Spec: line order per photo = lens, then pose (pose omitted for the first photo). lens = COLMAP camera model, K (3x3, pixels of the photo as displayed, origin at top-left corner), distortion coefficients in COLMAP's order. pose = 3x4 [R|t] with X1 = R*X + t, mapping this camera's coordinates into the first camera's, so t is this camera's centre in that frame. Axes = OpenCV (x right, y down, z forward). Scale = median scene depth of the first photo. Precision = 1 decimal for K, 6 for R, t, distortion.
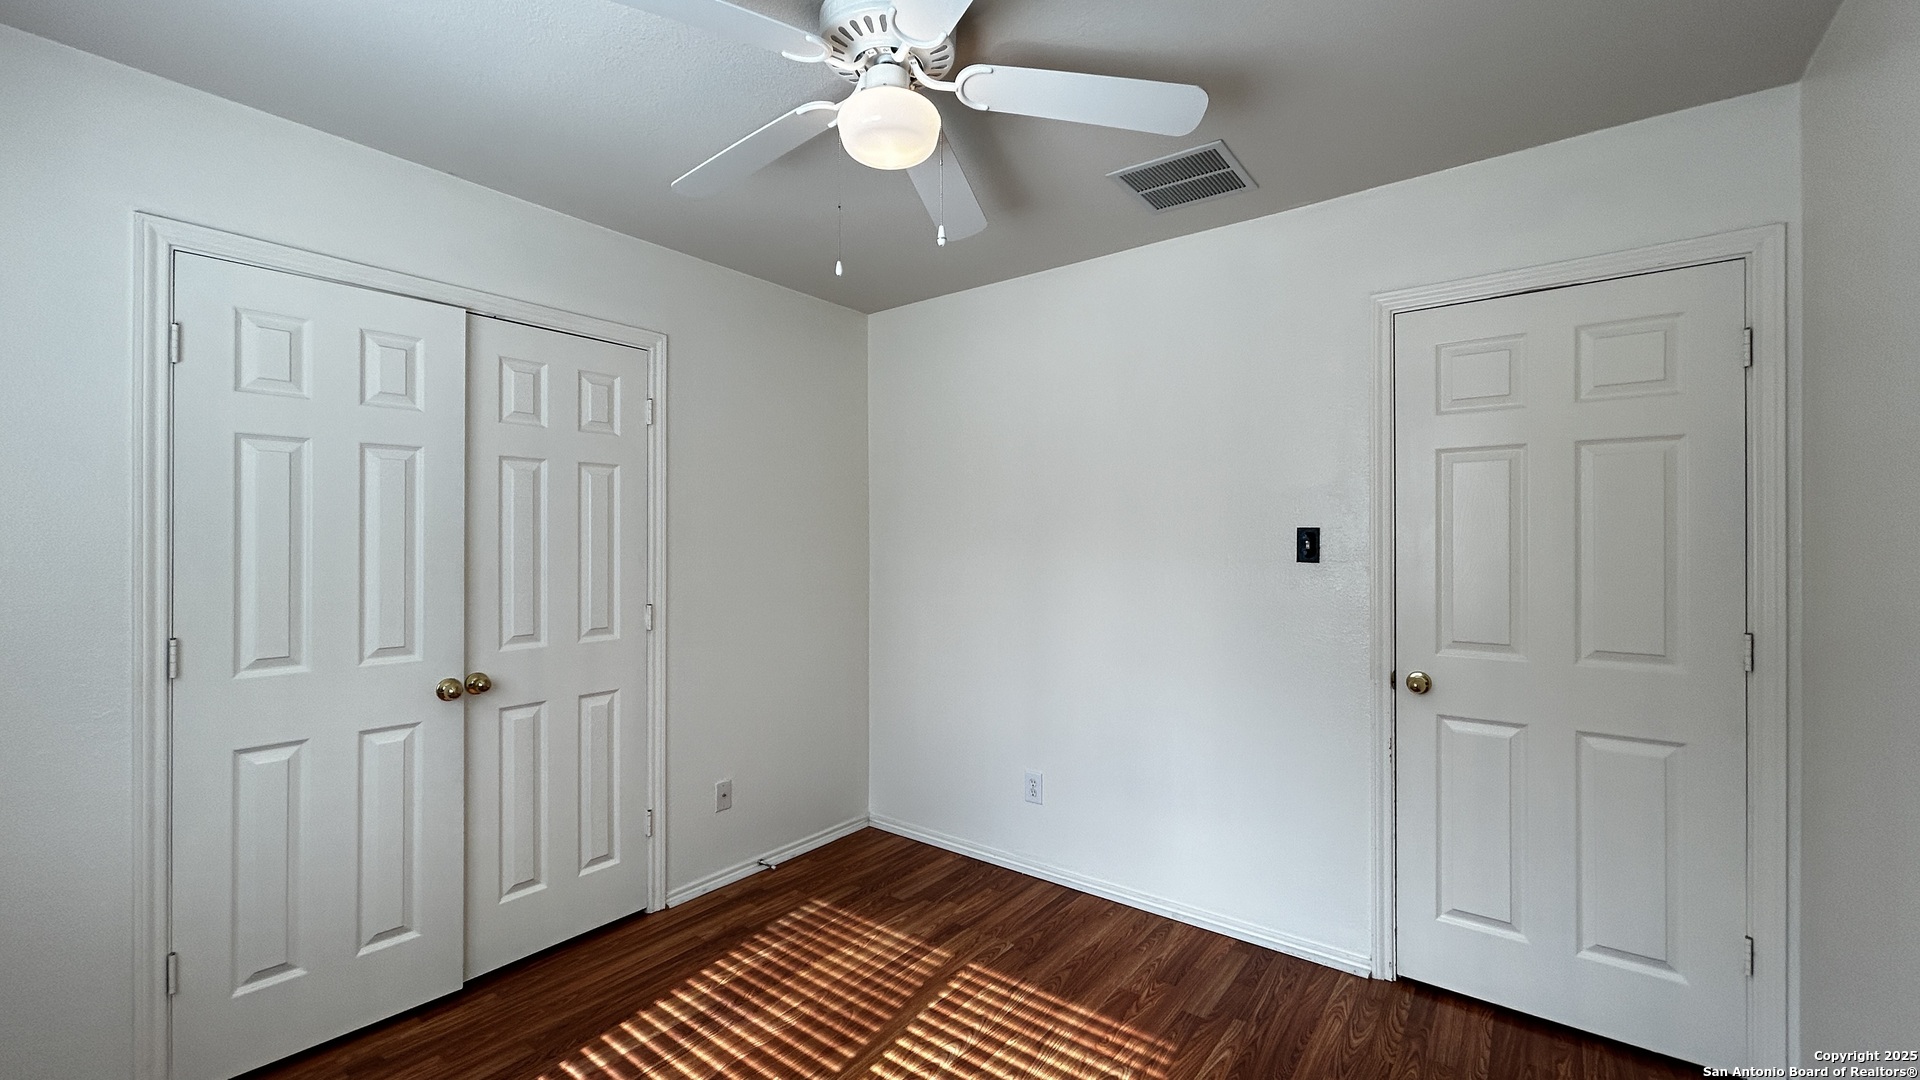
lens RADIAL K [[772.8, 0, 994.8], [0, 772.8, 536.9], [0, 0, 1]] dist [-0.000823, 0.000286]
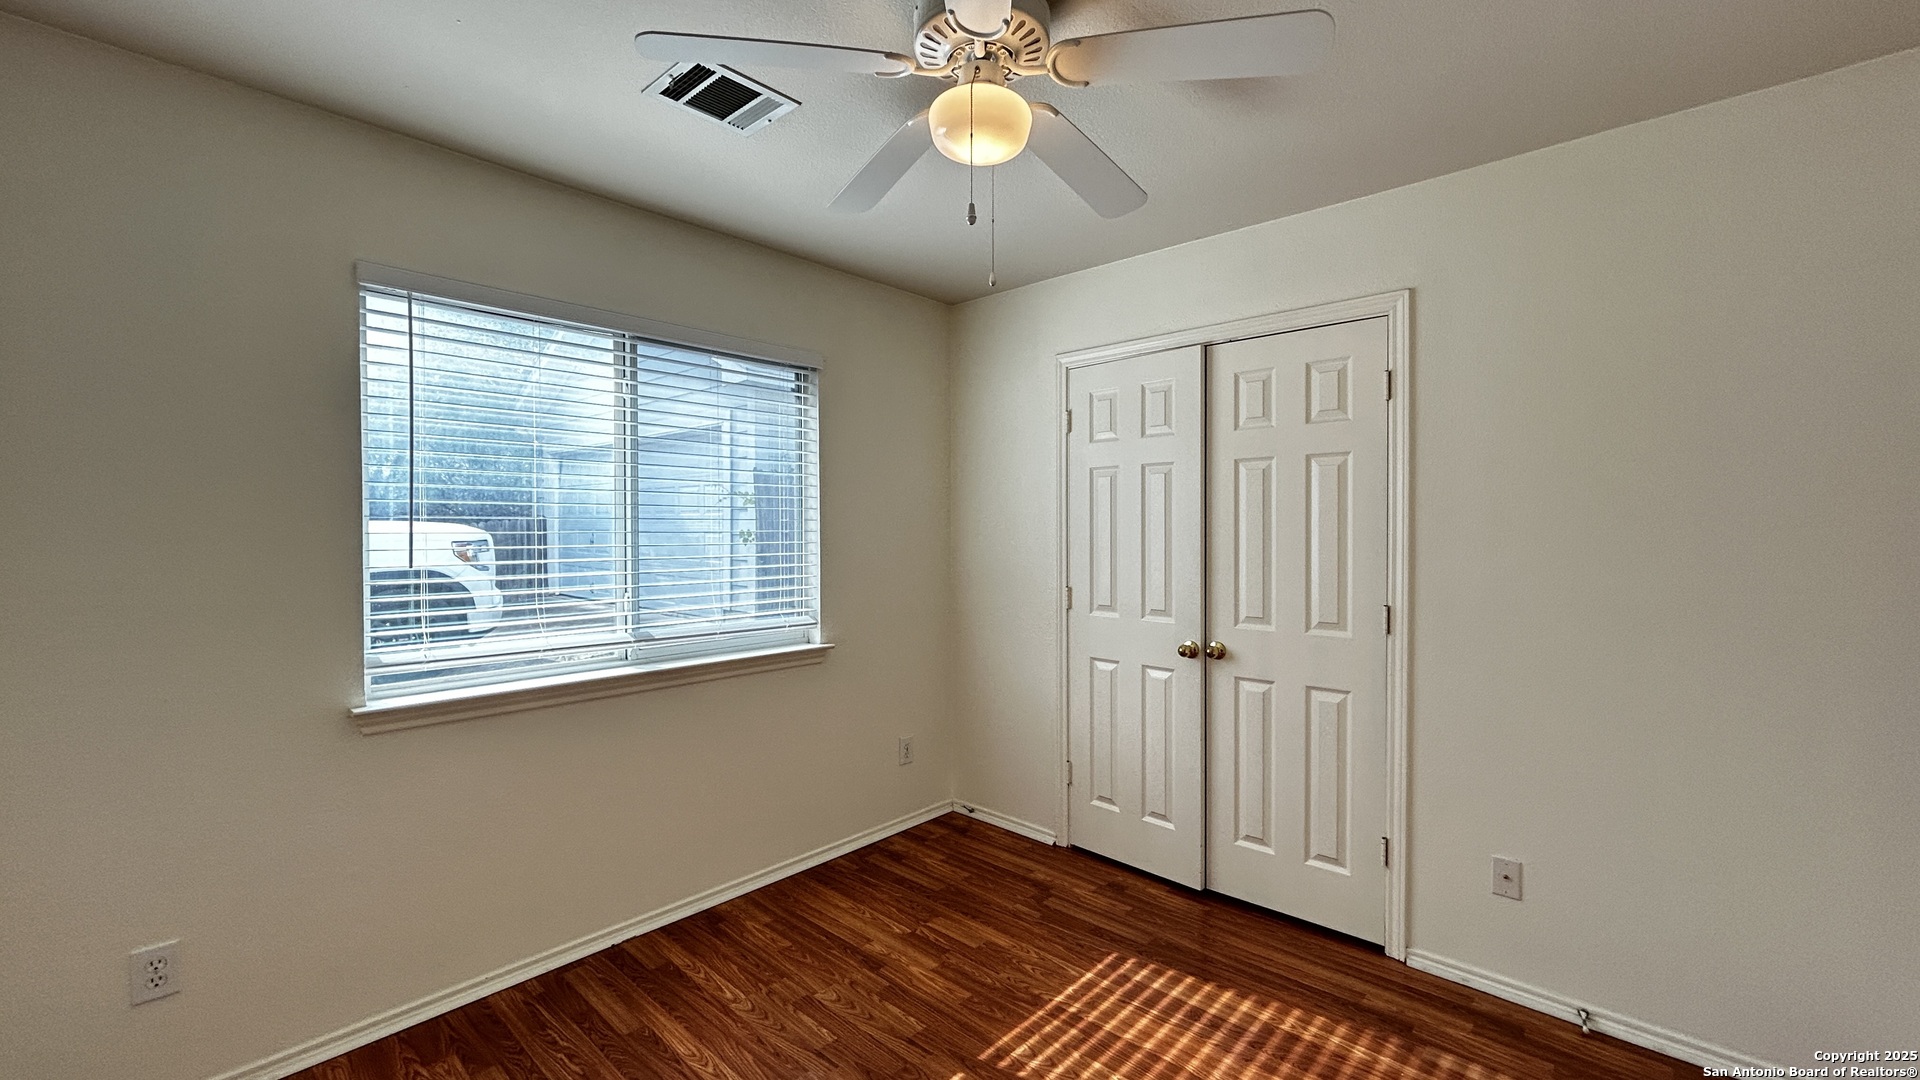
lens RADIAL K [[772.8, 0, 955.7], [0, 772.8, 544.5], [0, 0, 1]] dist [-0.000823, 0.000286]
pose [[-0.129786, 0.012021, -0.991469, 0.558413], [0.001714, 0.999928, 0.011899, 0.008251], [0.991541, -0.000155, -0.129797, 0.720221]]
